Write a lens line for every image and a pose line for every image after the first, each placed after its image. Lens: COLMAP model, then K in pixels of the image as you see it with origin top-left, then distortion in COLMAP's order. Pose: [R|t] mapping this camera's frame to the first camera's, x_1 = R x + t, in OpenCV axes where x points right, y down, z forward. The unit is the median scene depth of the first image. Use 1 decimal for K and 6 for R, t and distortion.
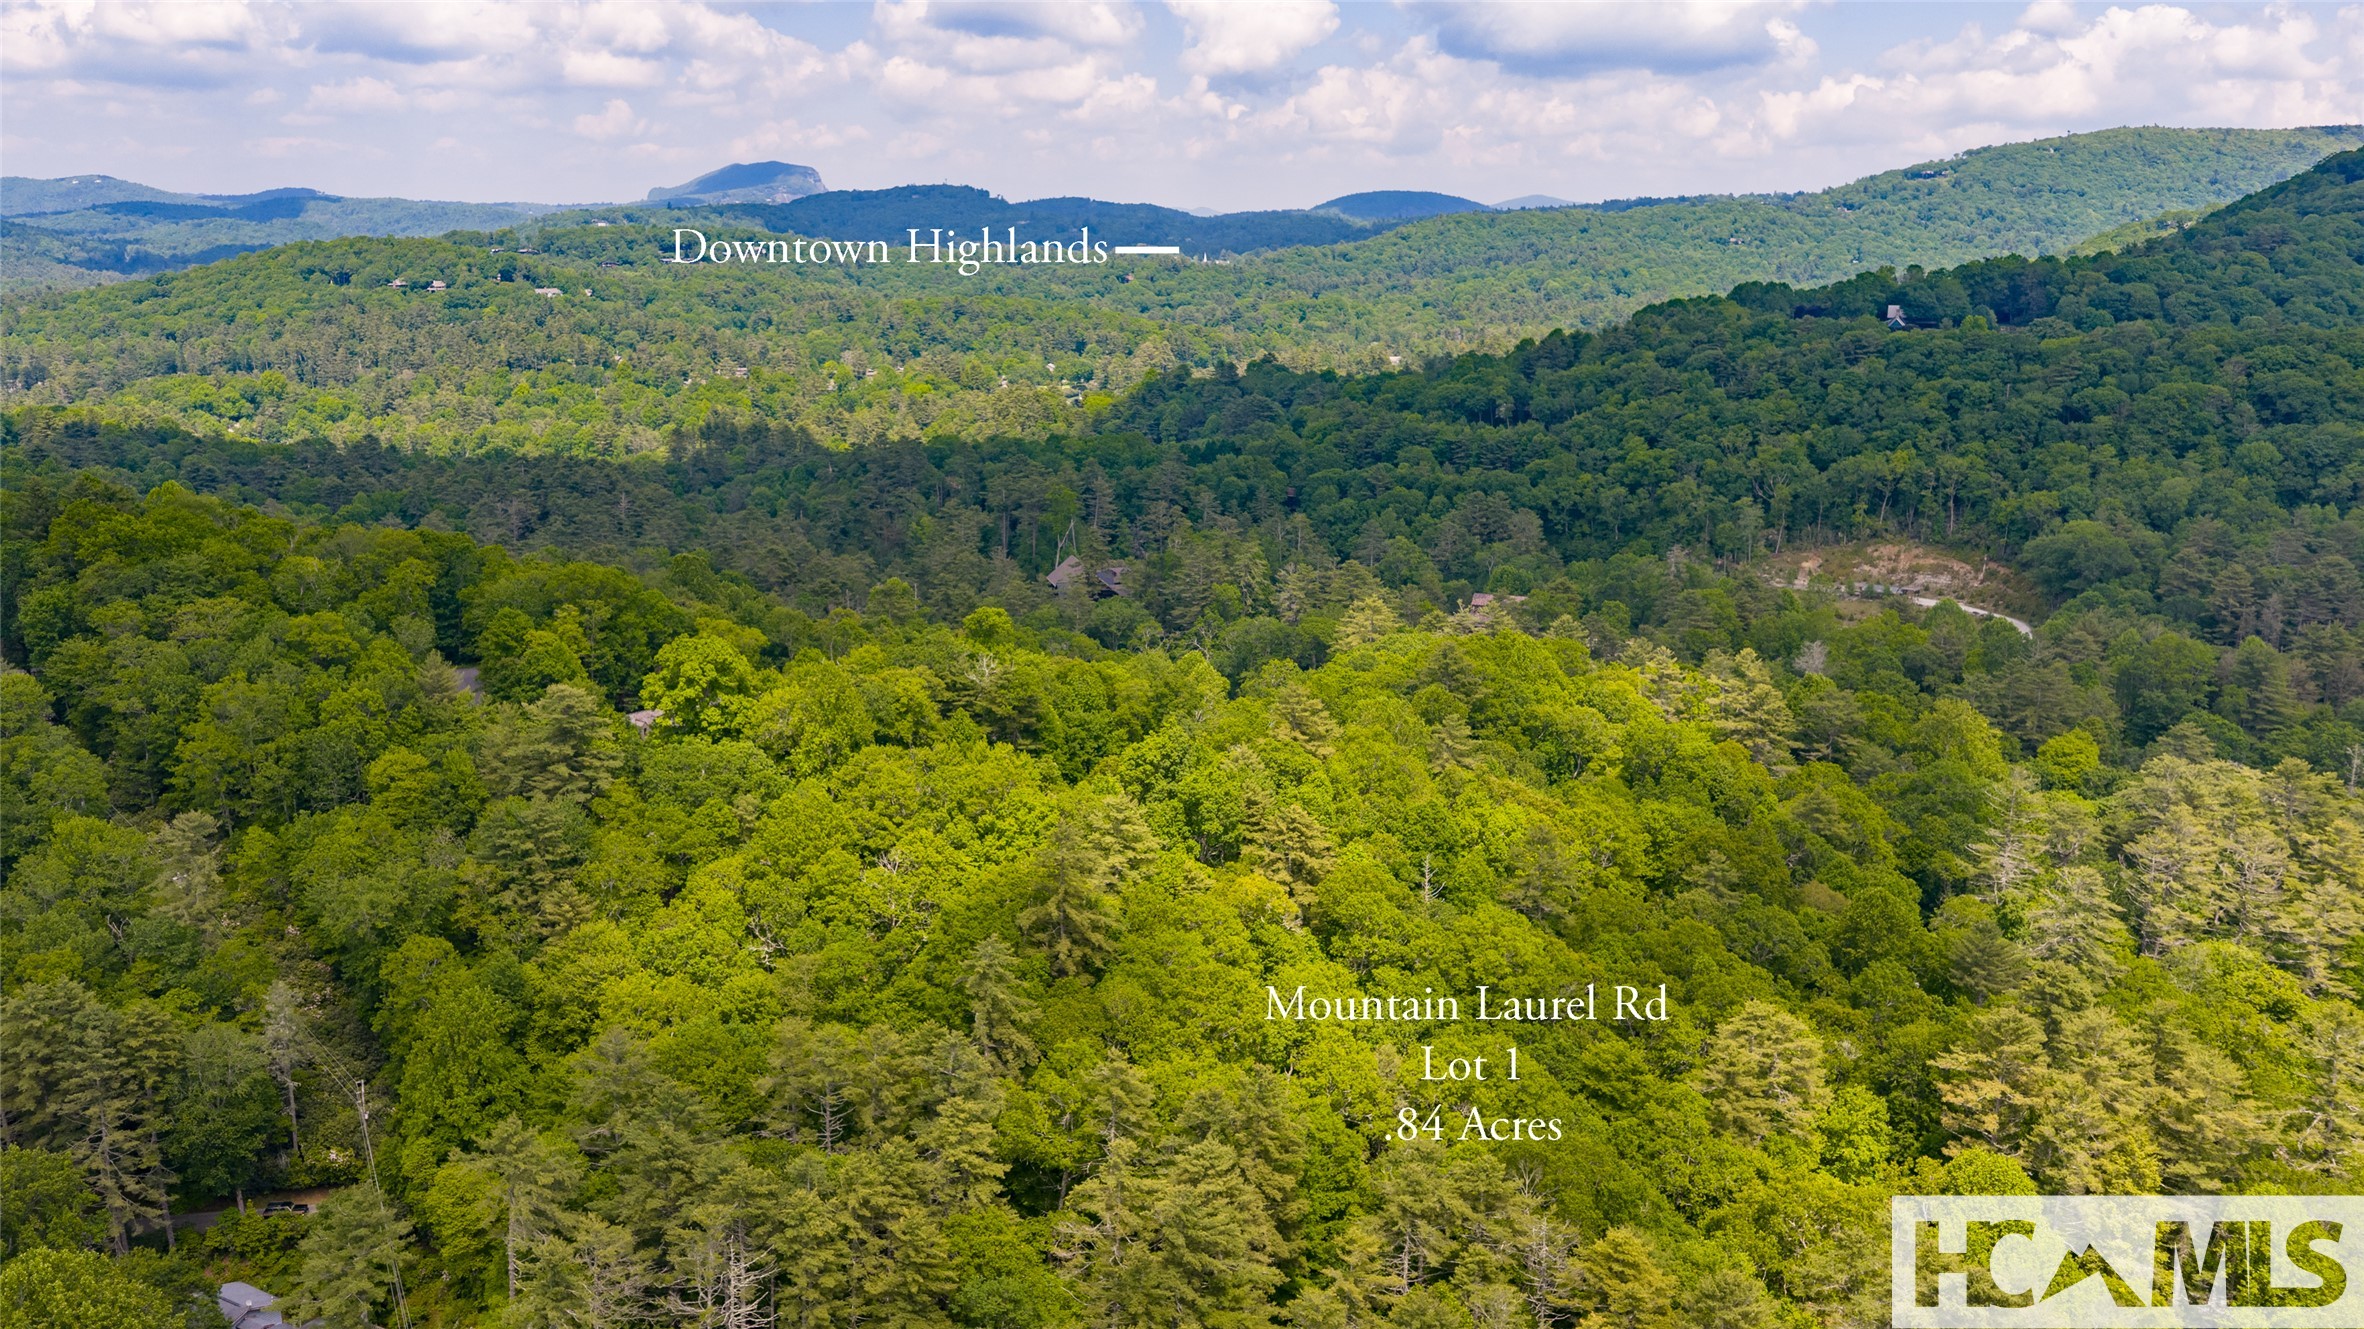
lens RADIAL K [[1941.3, 0, 1182.0], [0, 1941.3, 664.5], [0, 0, 1]] dist [0.029306, -0.058532]
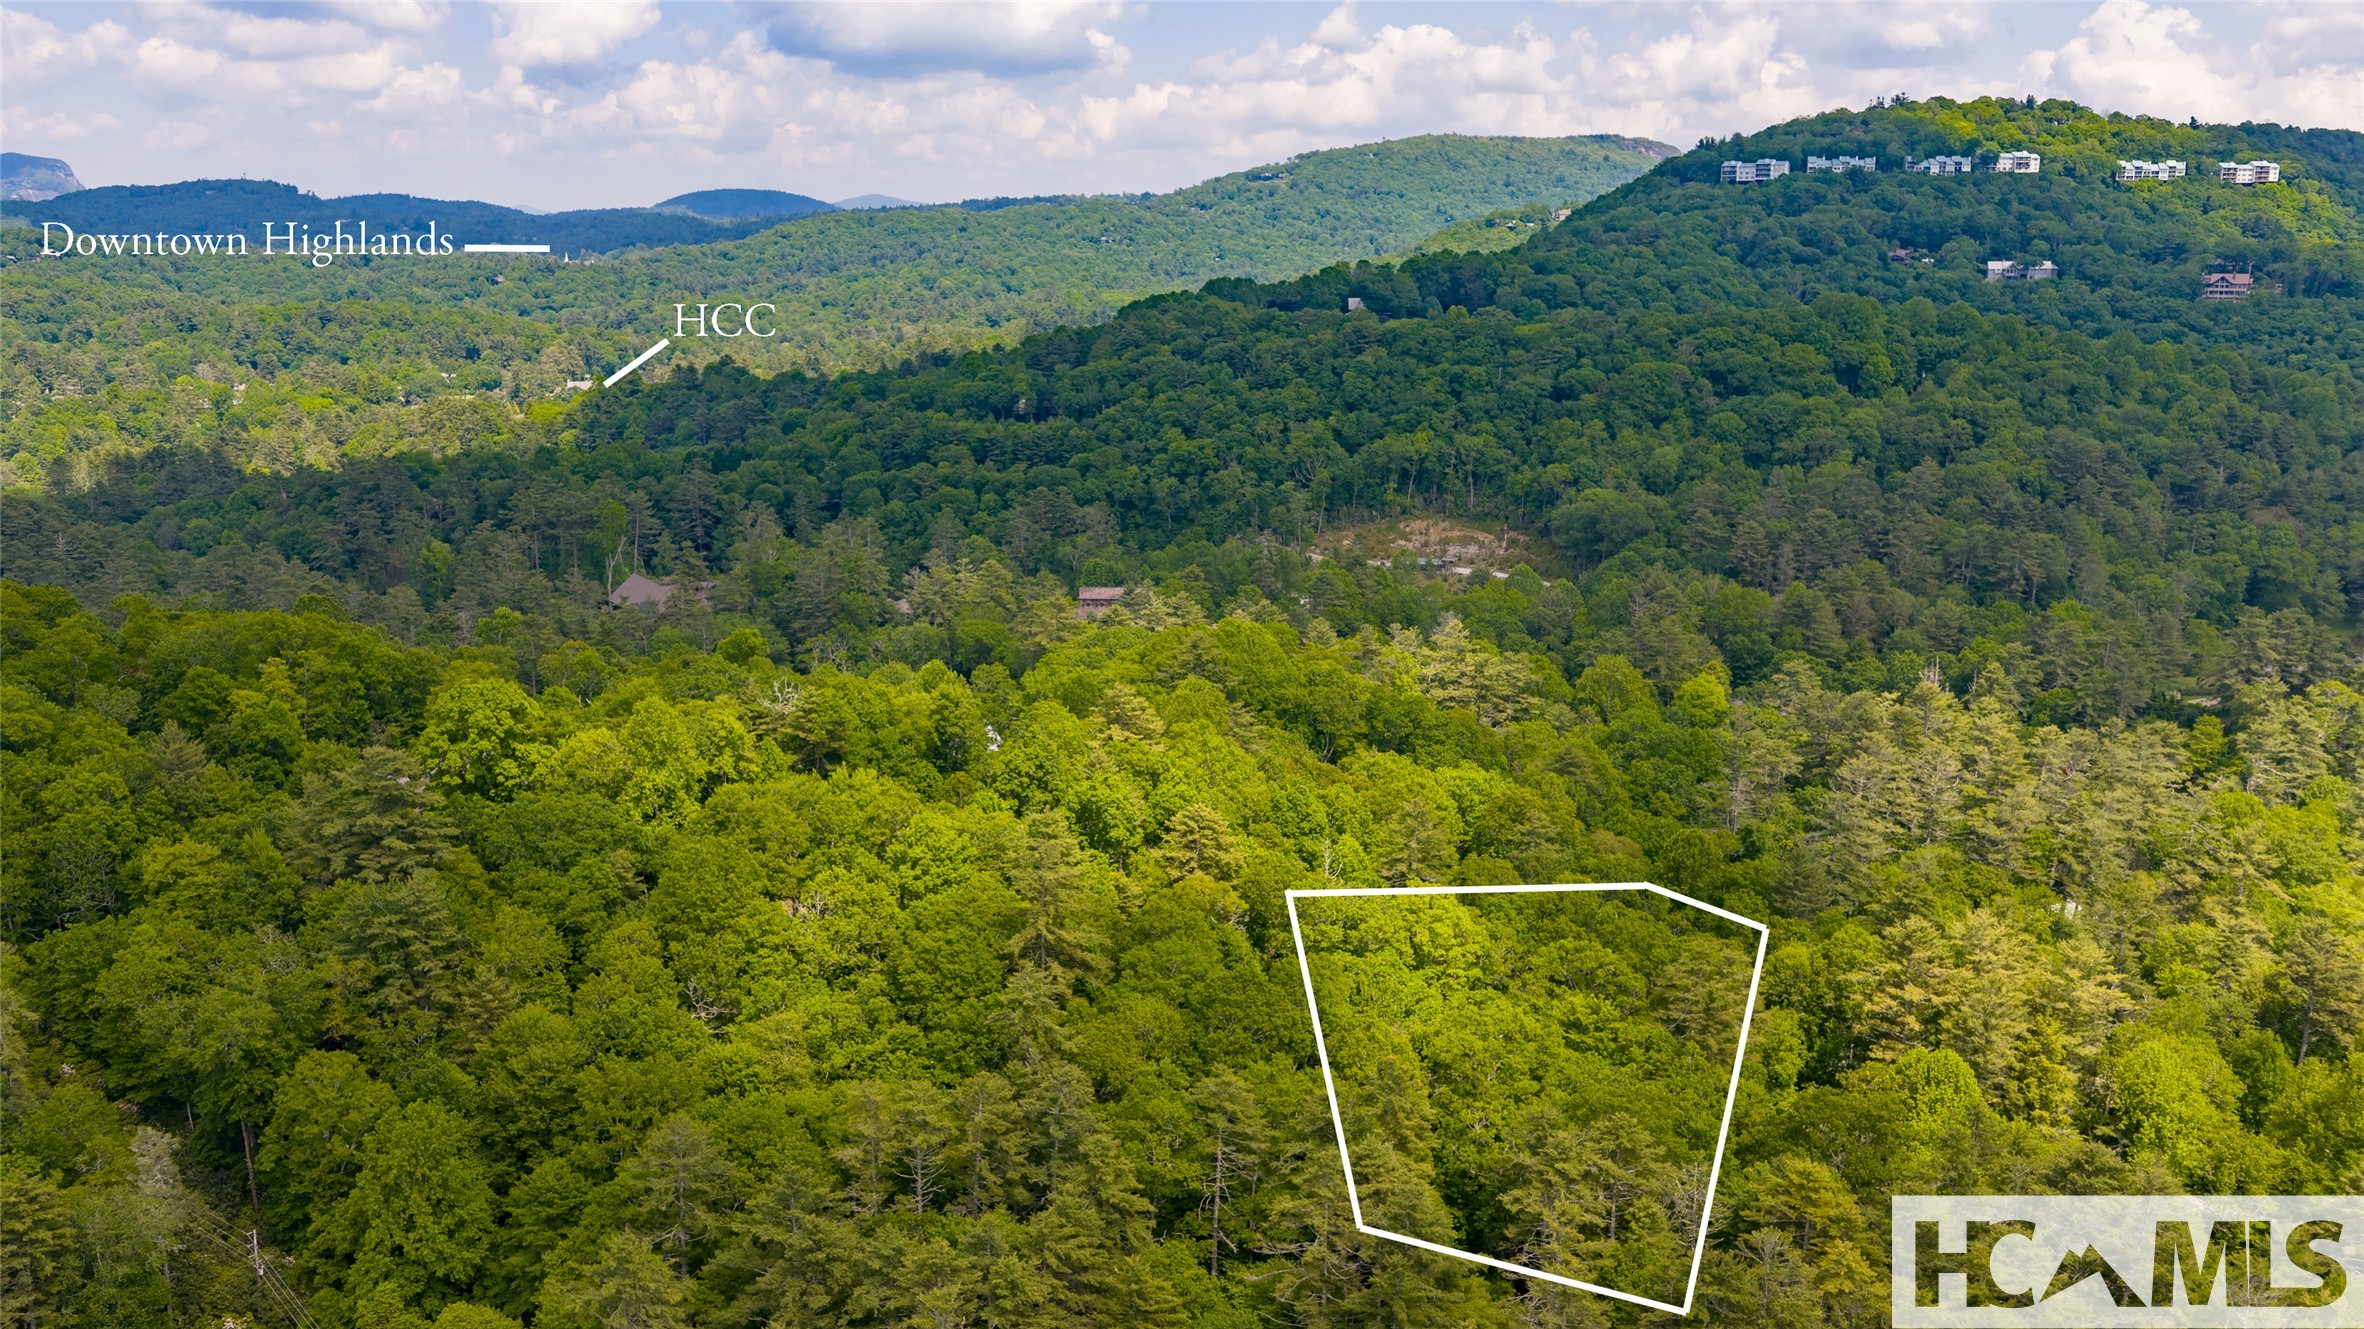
lens RADIAL K [[1941.3, 0, 1182.0], [0, 1941.3, 664.5], [0, 0, 1]] dist [0.029306, -0.058532]
pose [[0.945424, -0.073157, 0.317525, -0.074627], [0.073066, 0.997252, 0.012213, -0.003137], [-0.317546, 0.011654, 0.948171, 0.017564]]
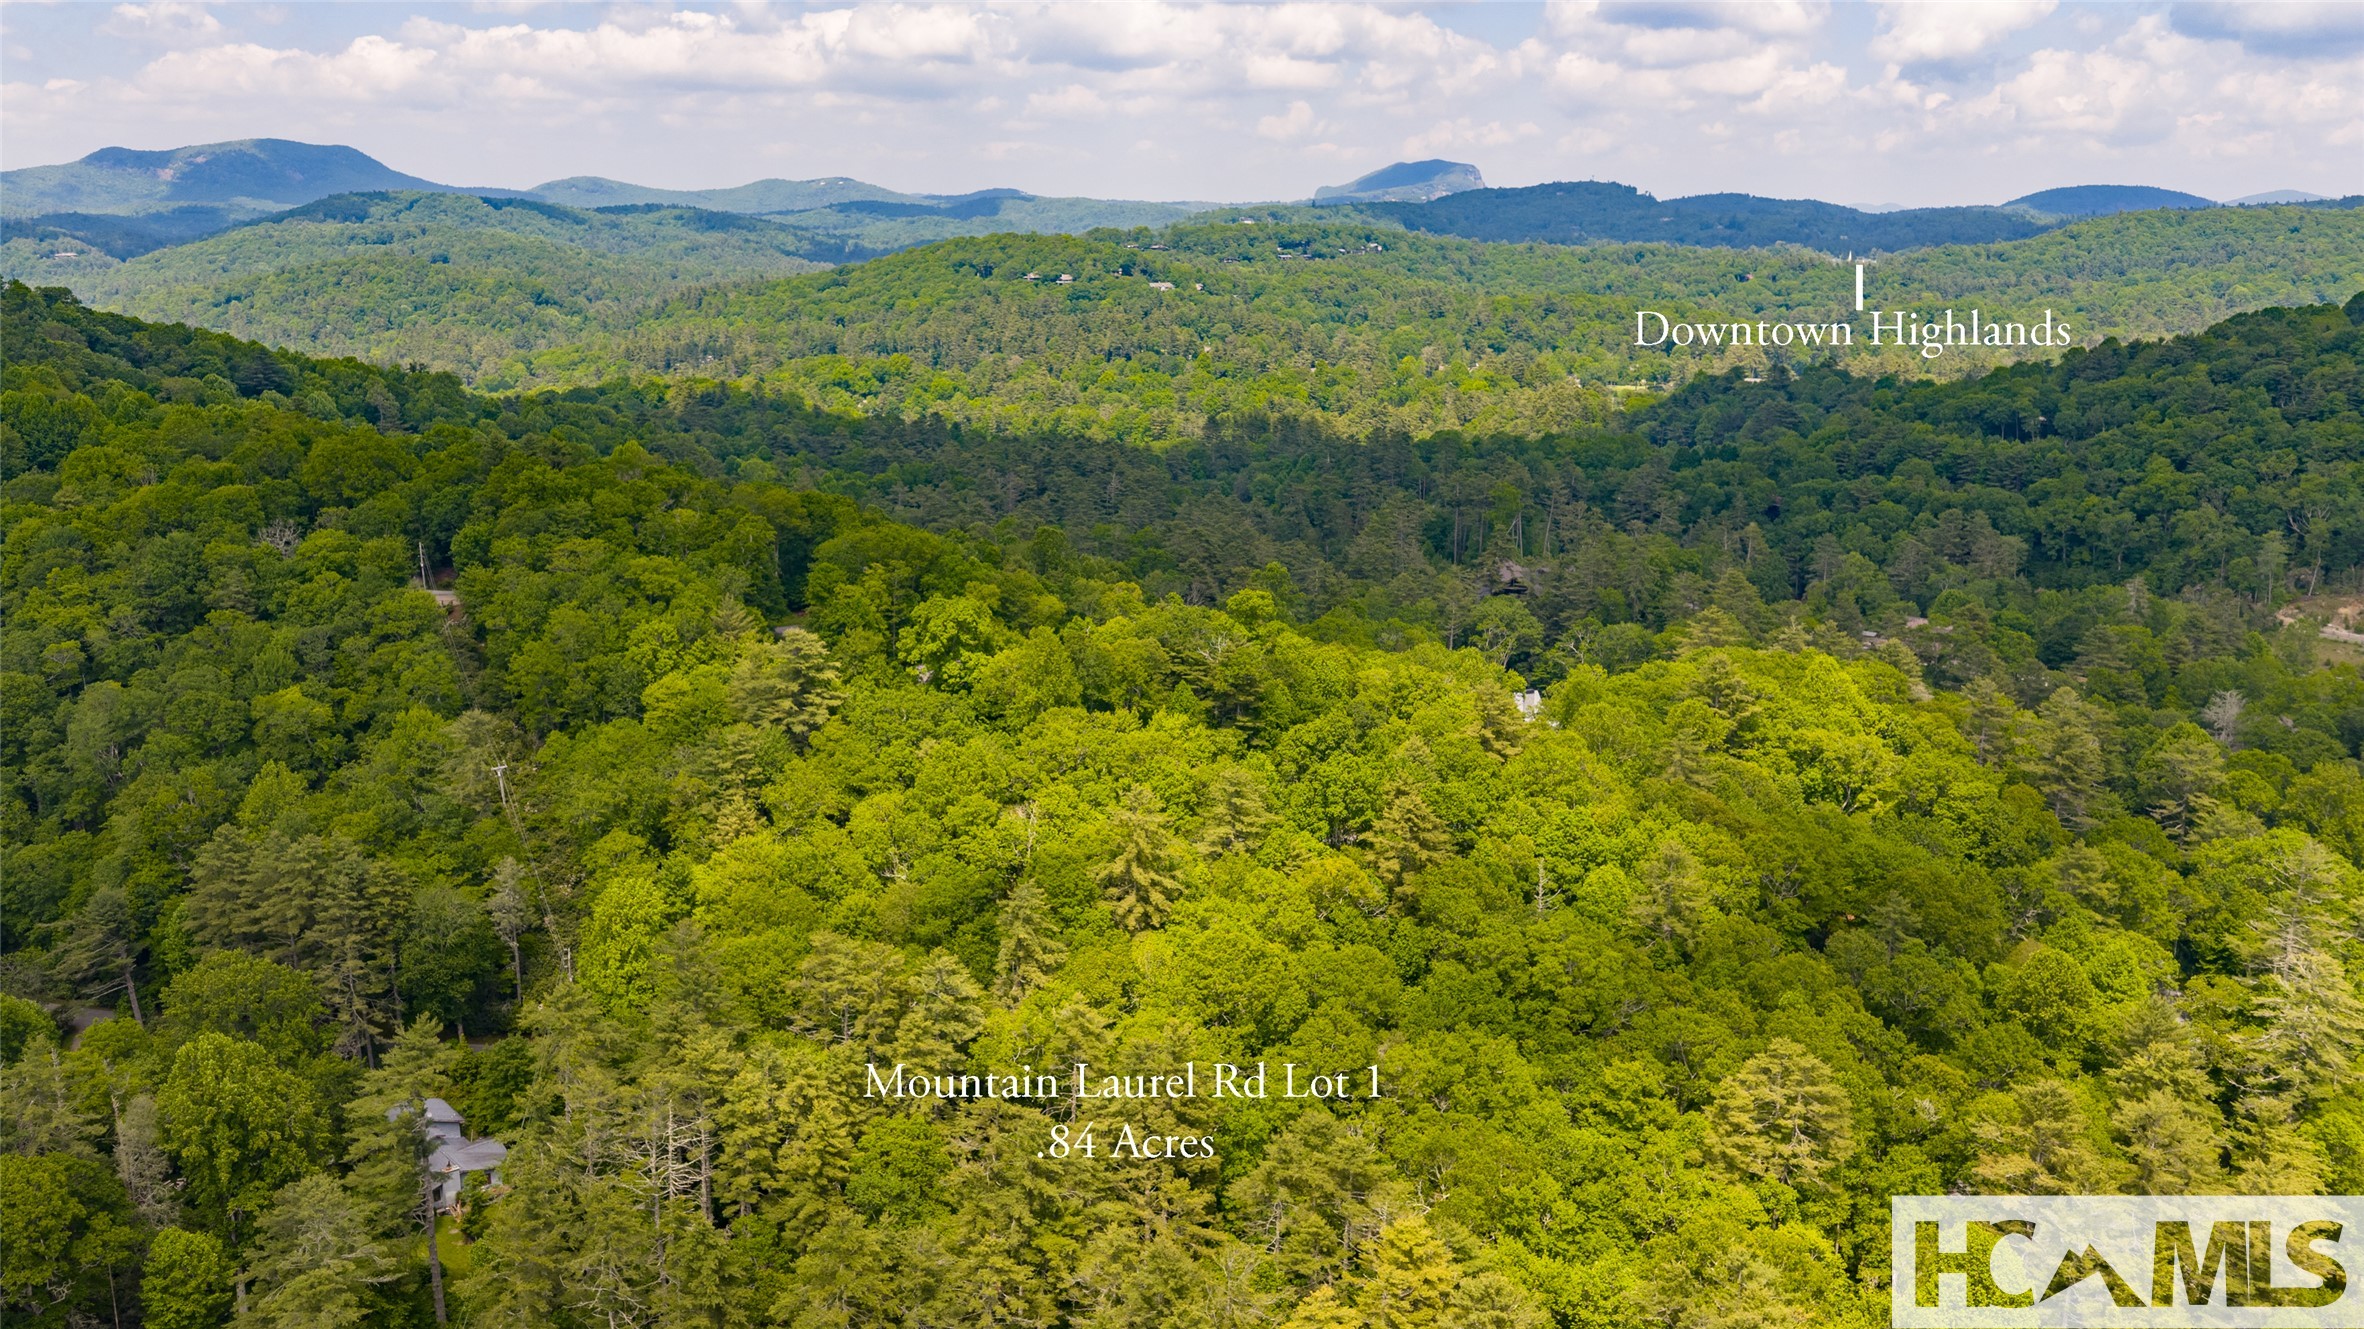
lens RADIAL K [[1941.3, 0, 1182.0], [0, 1941.3, 664.5], [0, 0, 1]] dist [0.029306, -0.058532]
pose [[0.945388, 0.073849, -0.317472, 0.074538], [-0.073424, 0.997212, 0.013322, -0.000209], [0.317571, 0.010715, 0.948174, 0.000045]]
